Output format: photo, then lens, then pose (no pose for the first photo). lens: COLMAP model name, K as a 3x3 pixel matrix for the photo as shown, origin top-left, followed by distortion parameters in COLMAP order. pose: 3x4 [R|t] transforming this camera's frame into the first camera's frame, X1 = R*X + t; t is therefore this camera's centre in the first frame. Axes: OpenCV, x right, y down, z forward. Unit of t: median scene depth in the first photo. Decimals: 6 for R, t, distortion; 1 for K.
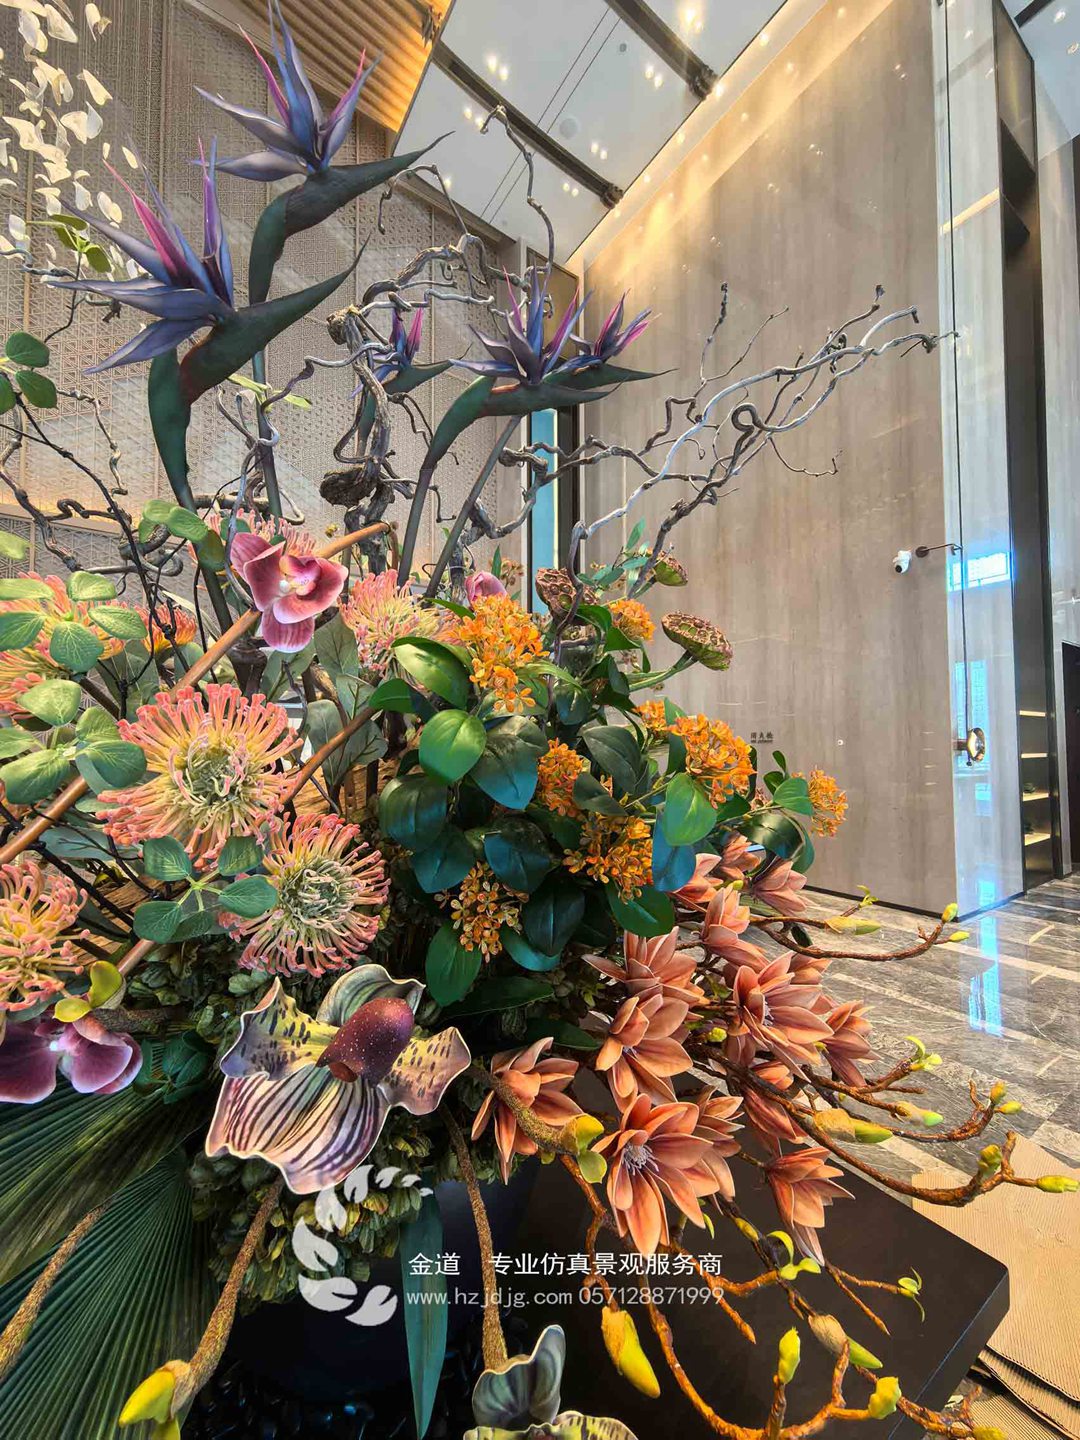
lens RADIAL K [[568.6, 0, 513.4], [0, 568.6, 722.5], [0, 0, 1]] dist [0.000869, -0.000004]
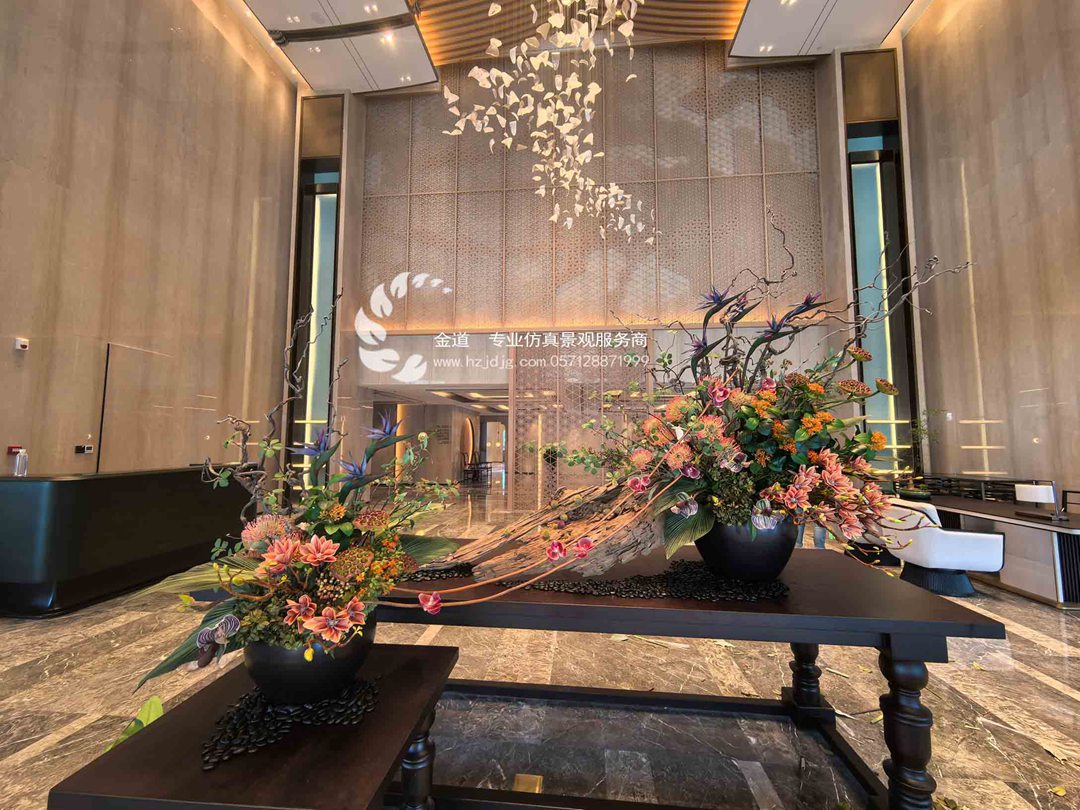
lens RADIAL K [[426.4, 0, 540.0], [0, 426.4, 405.0], [0, 0, 1]] dist [0.000869, -0.000004]
pose [[0.788185, -0.044139, -0.613854, 0.379722], [0.025121, 0.998901, -0.039571, -0.014972], [0.614926, 0.015769, 0.788427, -1.646408]]
